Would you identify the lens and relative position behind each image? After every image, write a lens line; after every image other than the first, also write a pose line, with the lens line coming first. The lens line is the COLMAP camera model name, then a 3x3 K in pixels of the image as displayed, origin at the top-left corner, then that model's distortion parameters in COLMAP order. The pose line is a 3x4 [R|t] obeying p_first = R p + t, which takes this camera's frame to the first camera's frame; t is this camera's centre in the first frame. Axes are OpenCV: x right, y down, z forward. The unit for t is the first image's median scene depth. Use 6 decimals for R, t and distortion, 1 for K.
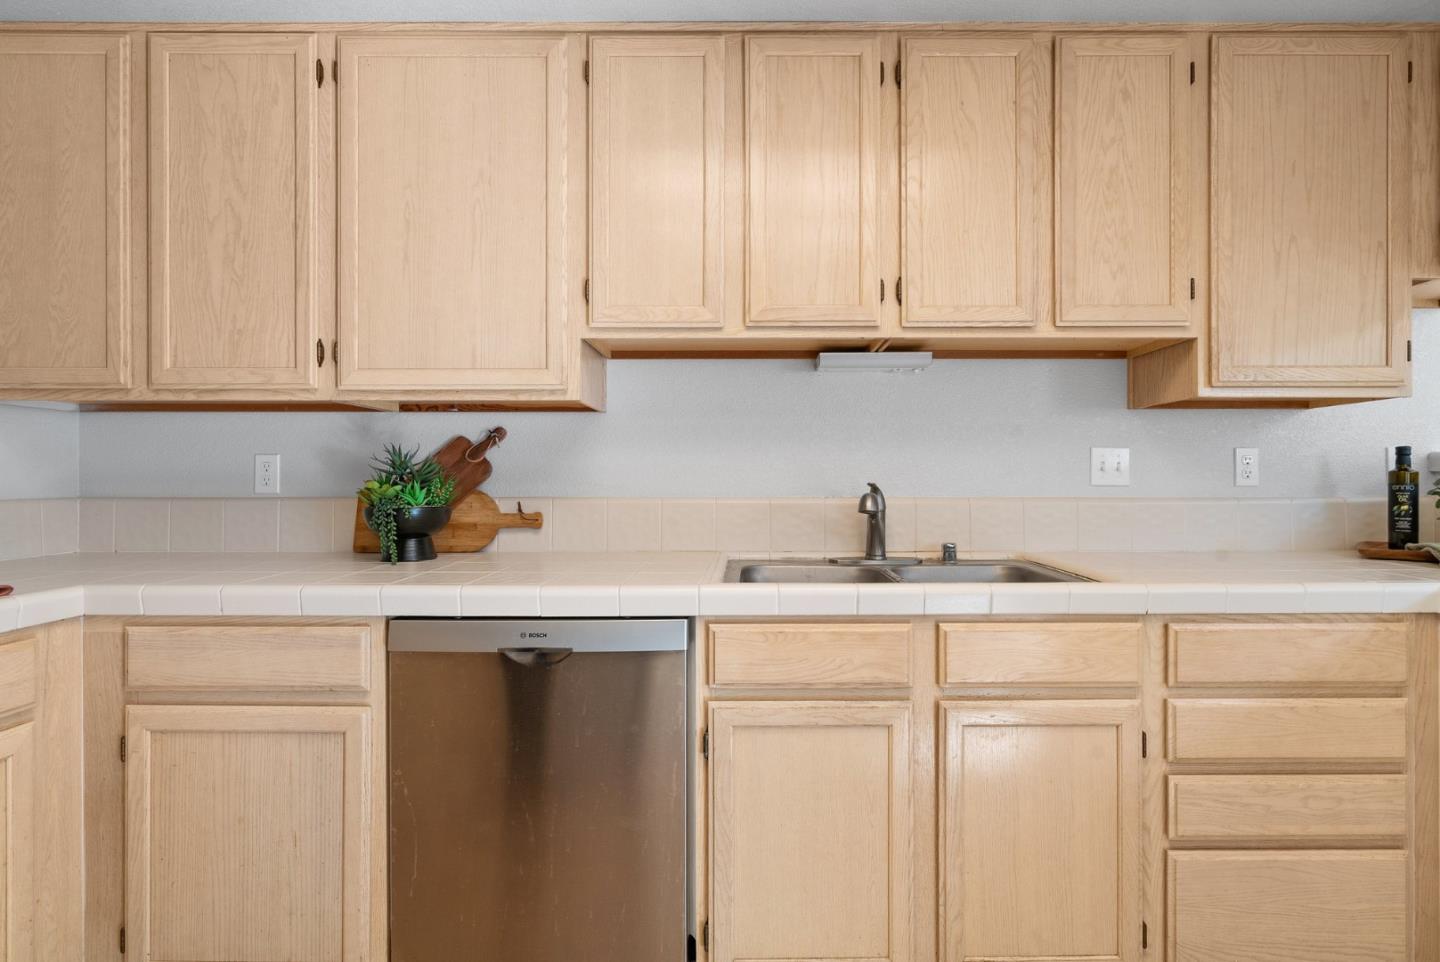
lens RADIAL K [[674.5, 0, 737.8], [0, 674.5, 482.5], [0, 0, 1]] dist [-0.000954, -0.000462]
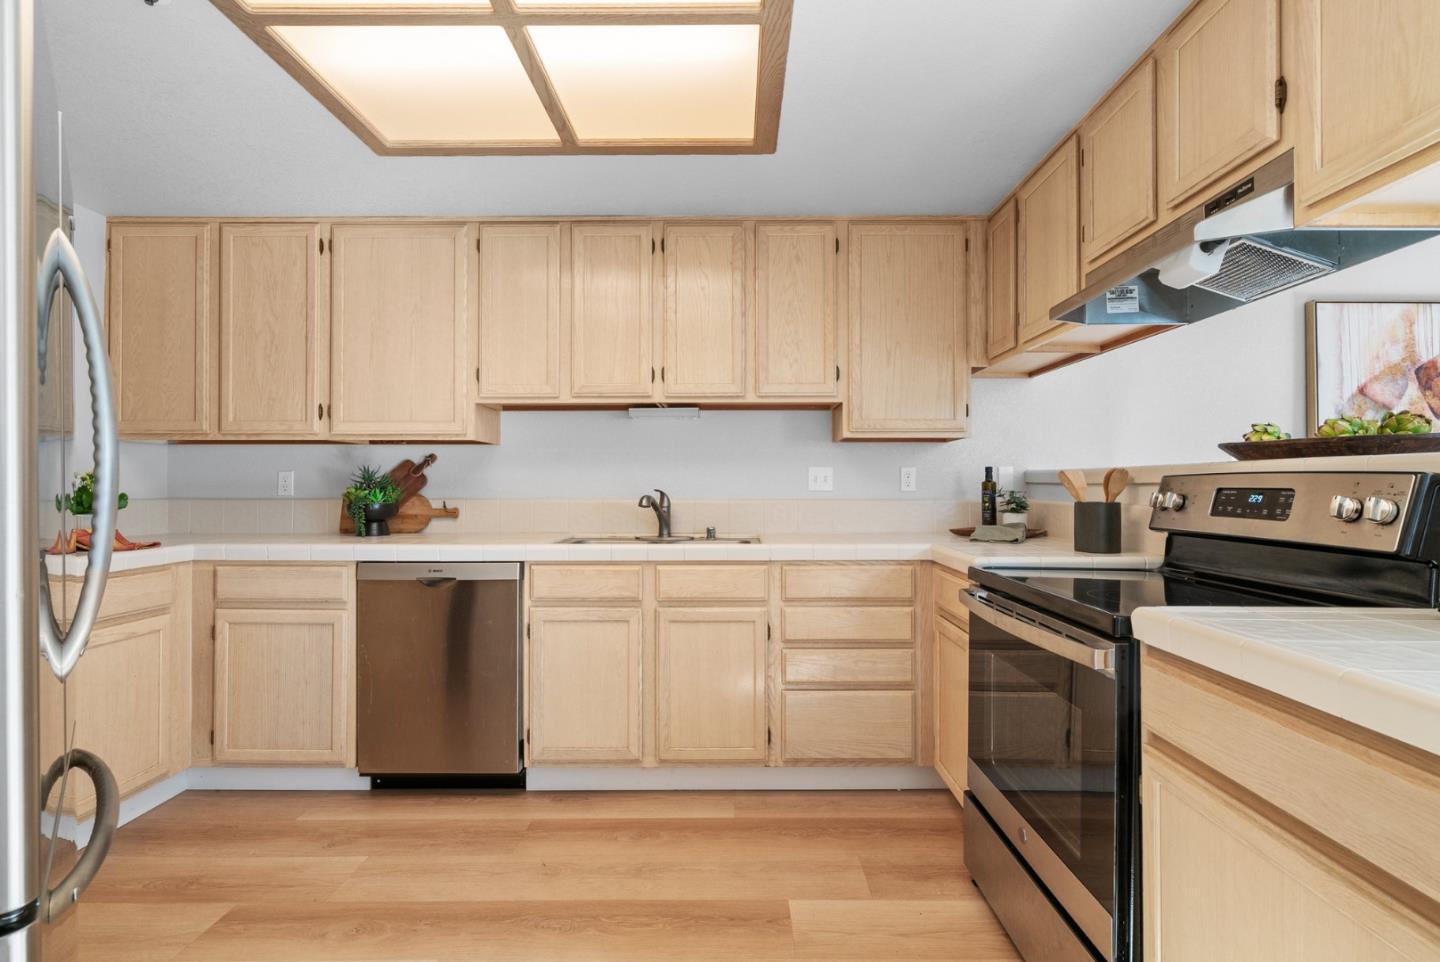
lens RADIAL K [[681.0, 0, 724.8], [0, 681.0, 485.6], [0, 0, 1]] dist [-0.002361, -0.000126]
pose [[0.999971, 0.000543, -0.007567, 0.407179], [-0.000616, 0.999953, -0.009696, 0.008375], [0.007561, 0.009700, 0.999924, -0.696171]]
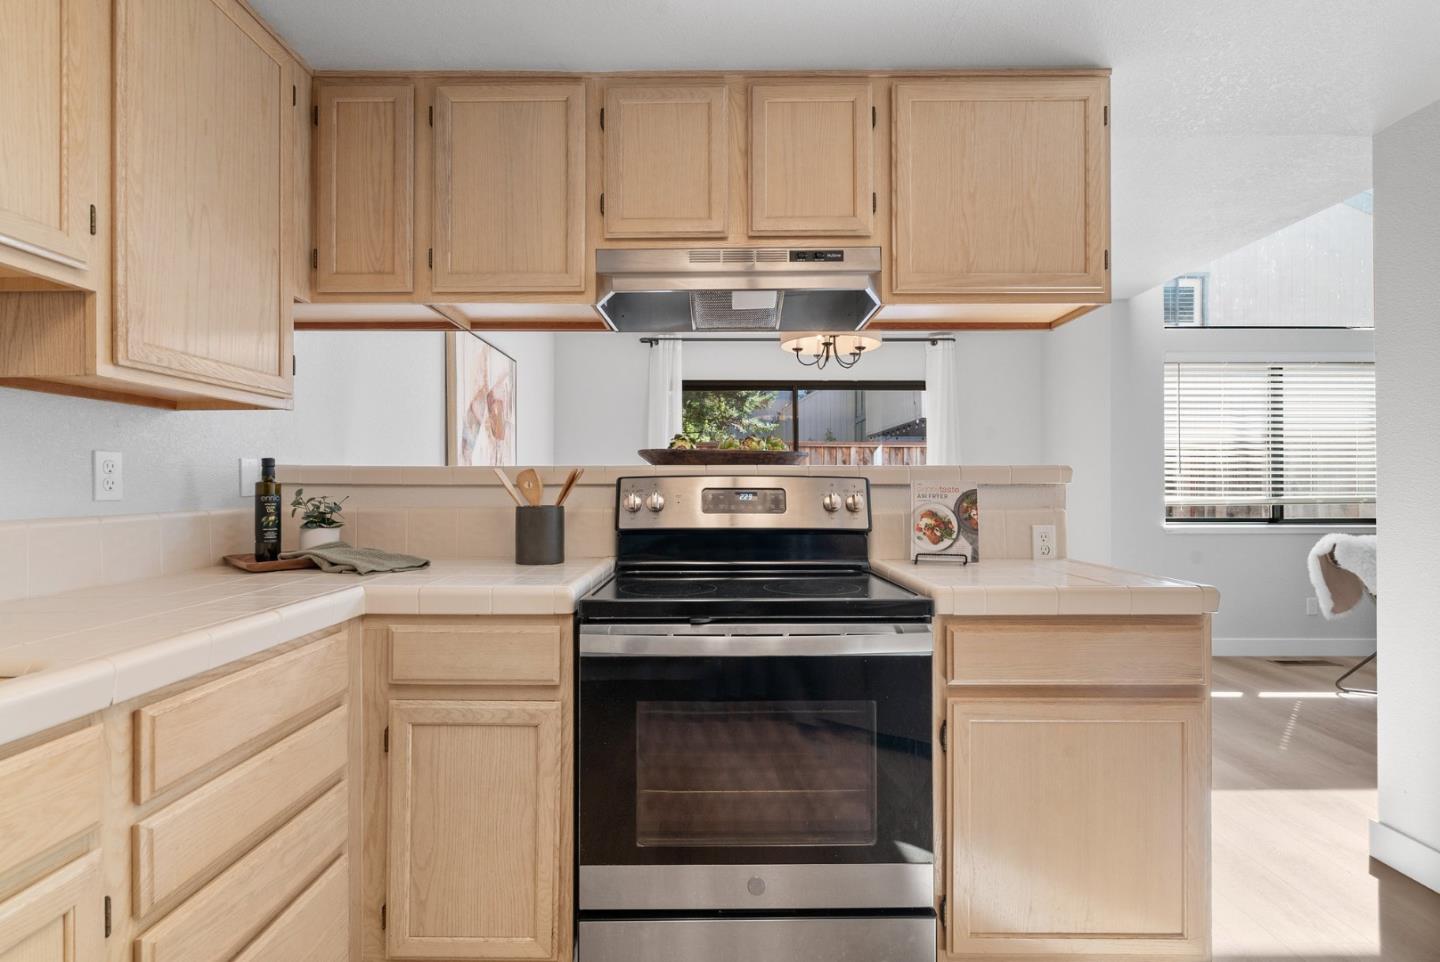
lens RADIAL K [[660.9, 0, 720.3], [0, 660.9, 482.7], [0, 0, 1]] dist [0.000955, 0.000331]
pose [[0.002504, 0.006657, 0.999975, -0.010312], [0.010062, 0.999927, -0.006682, -0.003162], [-0.999946, 0.010079, 0.002437, 0.348530]]
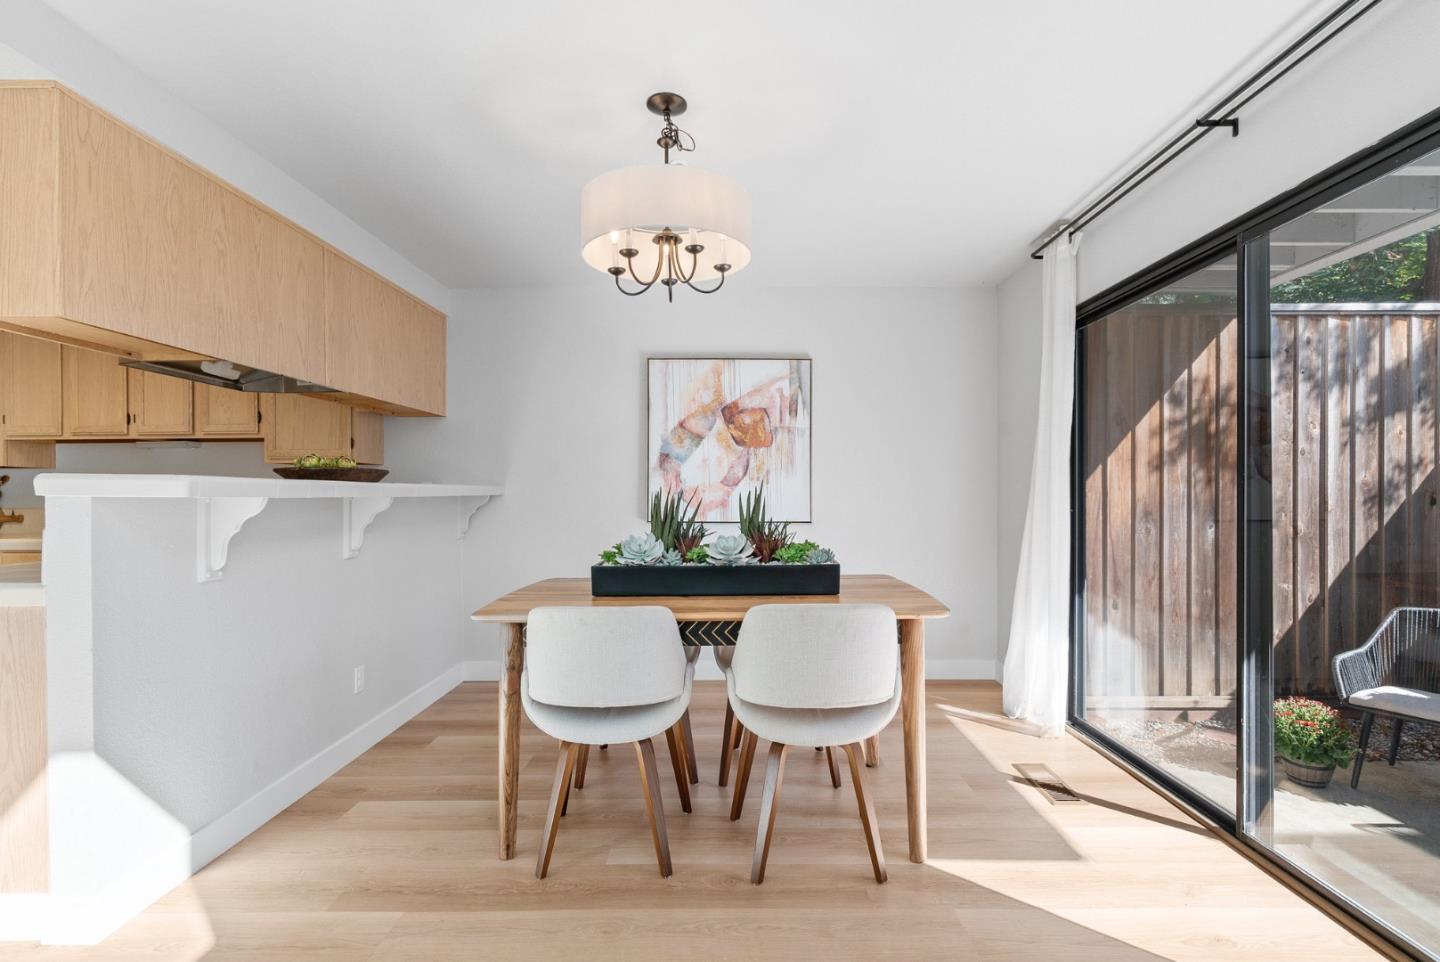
lens RADIAL K [[681.0, 0, 724.8], [0, 681.0, 485.6], [0, 0, 1]] dist [-0.002361, -0.000126]
pose [[0.999894, -0.005031, -0.013697, 2.325674], [0.004832, 0.999883, -0.014490, -0.007878], [0.013768, 0.014422, 0.999801, -1.334615]]
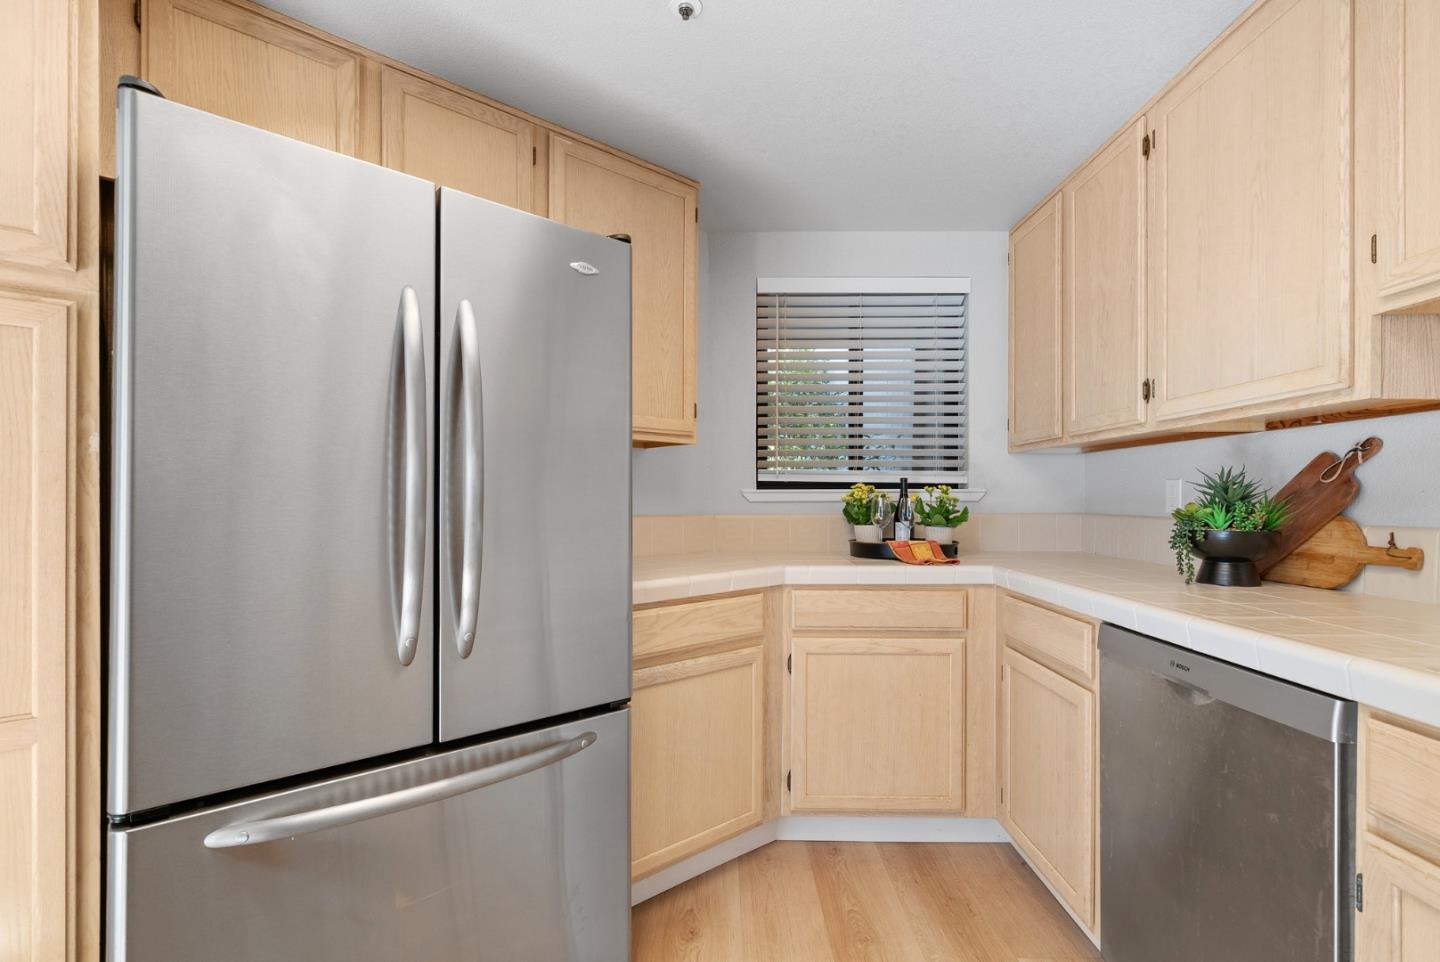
lens RADIAL K [[657.5, 0, 713.7], [0, 657.5, 491.3], [0, 0, 1]] dist [-0.000062, 0.000237]
pose [[-0.020794, -0.009022, -0.999743, 0.516127], [-0.009715, 0.999914, -0.008821, -0.004753], [0.999737, 0.009529, -0.020880, 0.289642]]
